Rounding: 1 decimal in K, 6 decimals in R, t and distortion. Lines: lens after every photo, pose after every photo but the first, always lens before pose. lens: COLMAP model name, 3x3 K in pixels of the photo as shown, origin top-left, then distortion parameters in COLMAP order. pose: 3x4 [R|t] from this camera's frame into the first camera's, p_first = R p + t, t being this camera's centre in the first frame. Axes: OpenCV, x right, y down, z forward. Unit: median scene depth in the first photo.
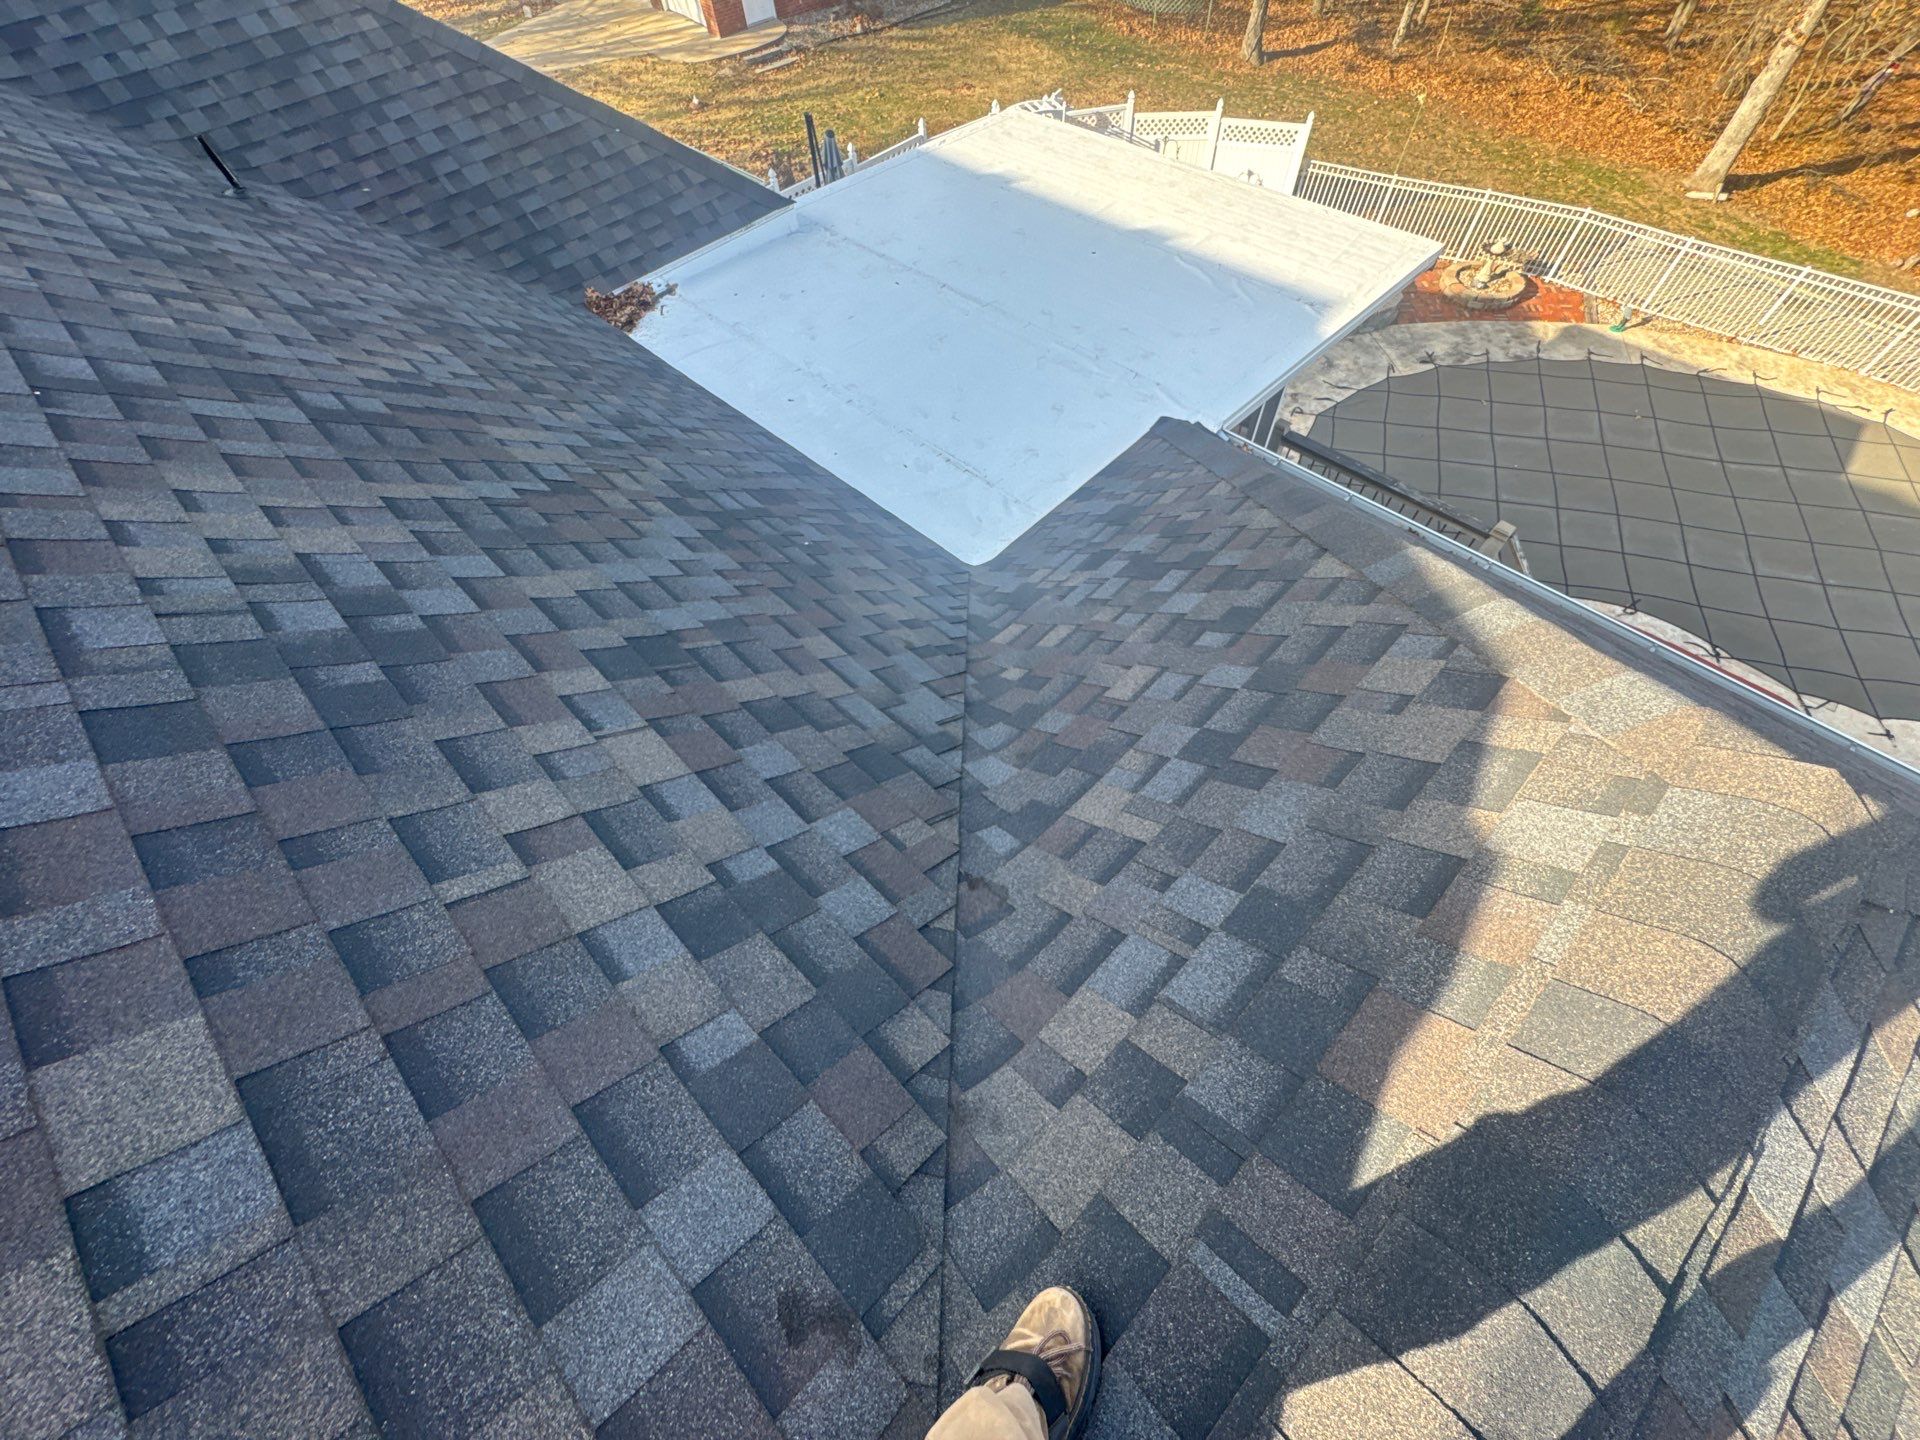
lens RADIAL K [[765.8, 0, 960.0], [0, 765.8, 720.0], [0, 0, 1]] dist [-0.002713, -0.000570]
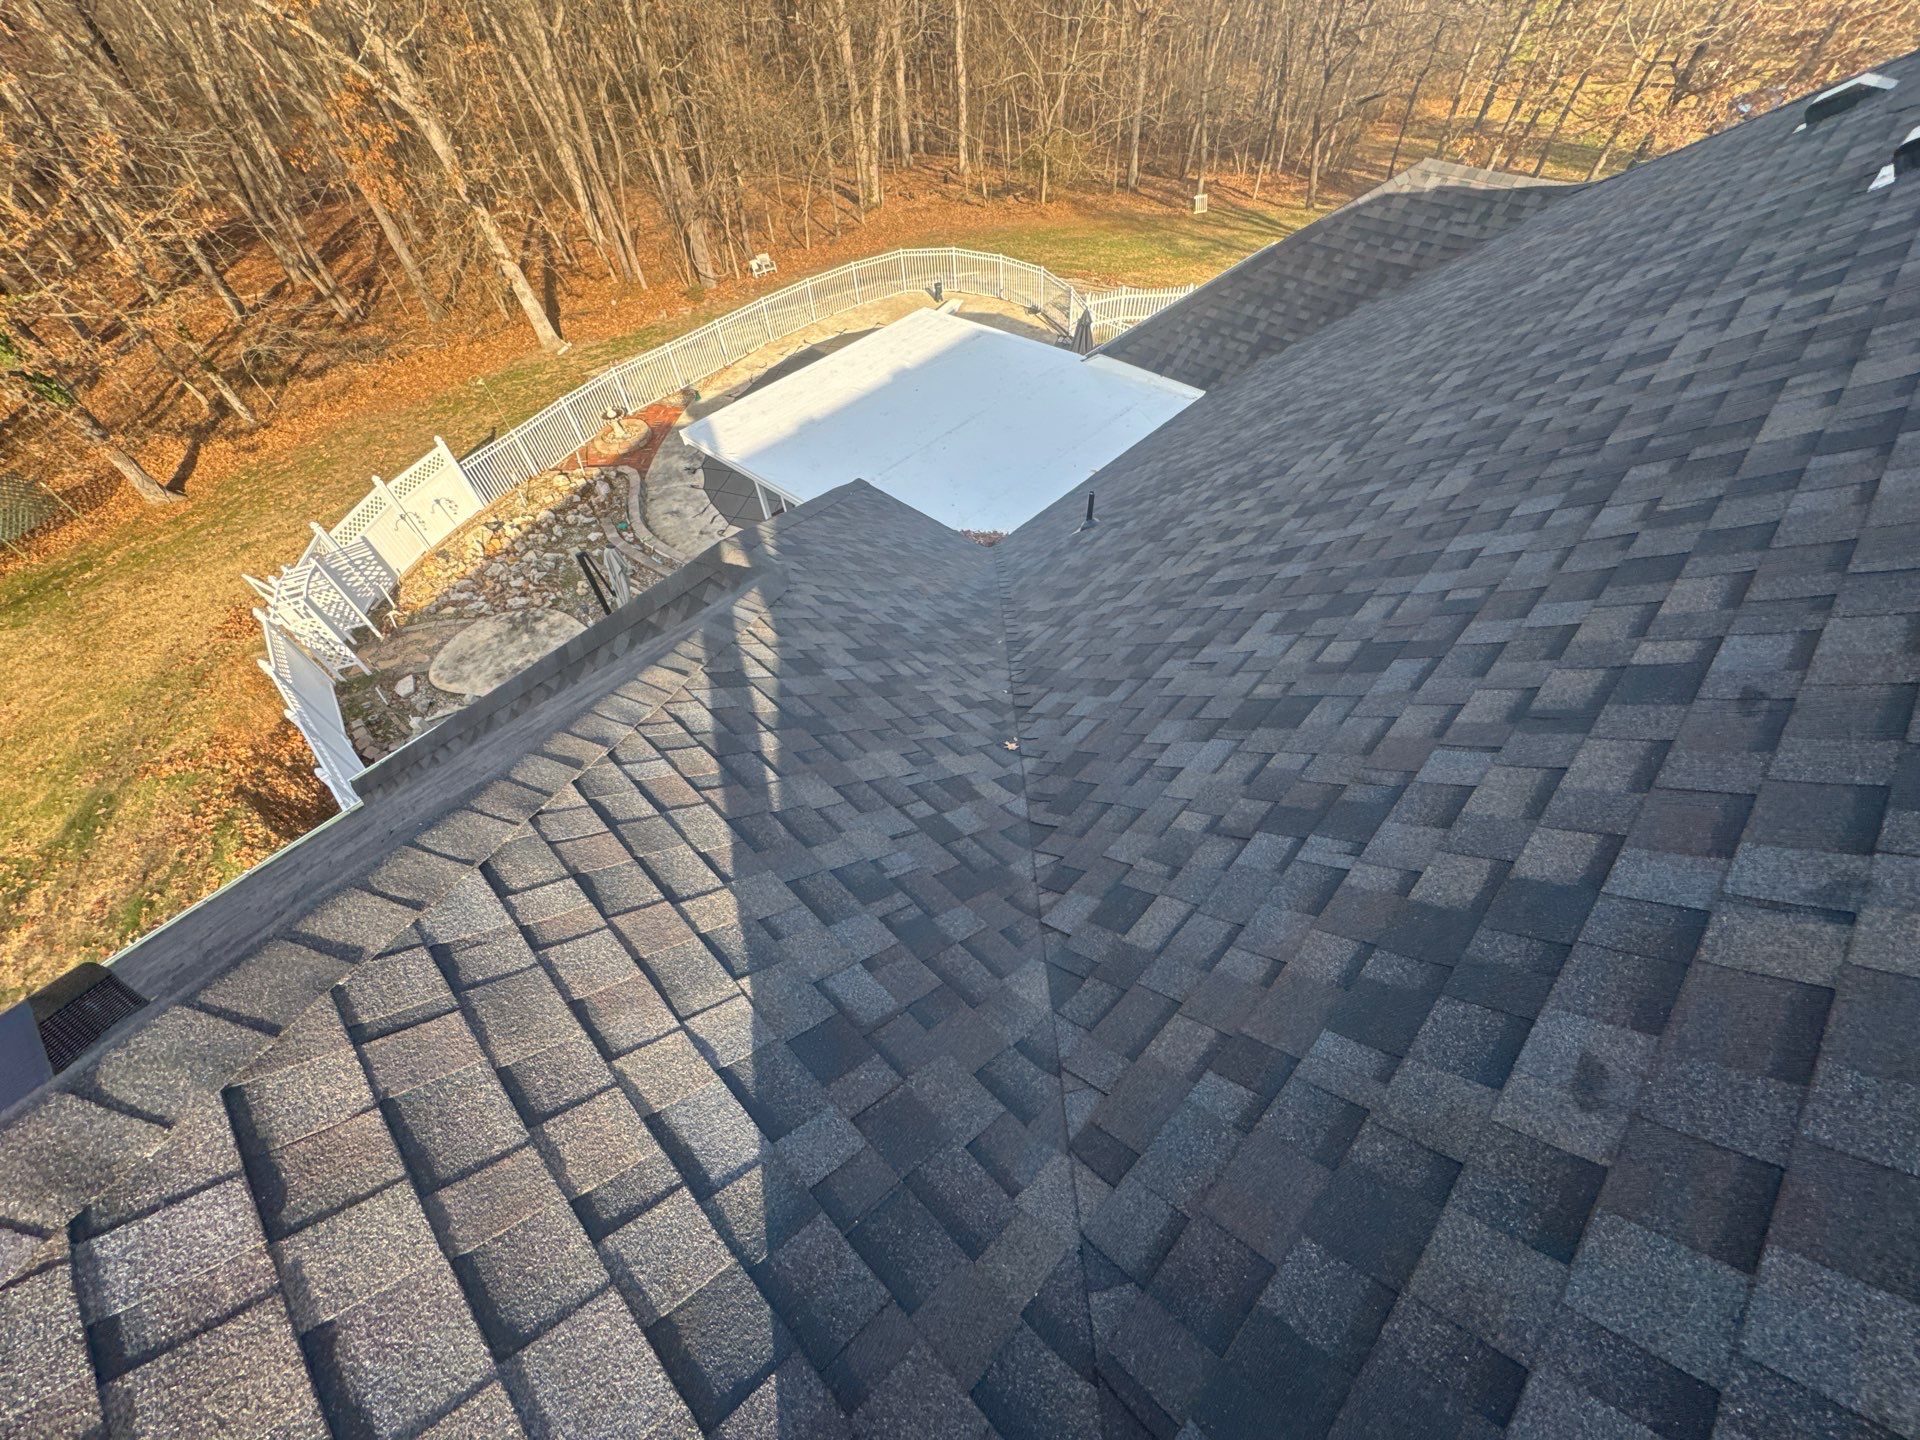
lens RADIAL K [[765.8, 0, 960.0], [0, 765.8, 720.0], [0, 0, 1]] dist [-0.002713, -0.000570]
pose [[0.001151, -0.739903, 0.672712, -0.624135], [0.874872, 0.326576, 0.357698, -0.369092], [-0.484353, 0.588125, 0.647696, 0.117056]]
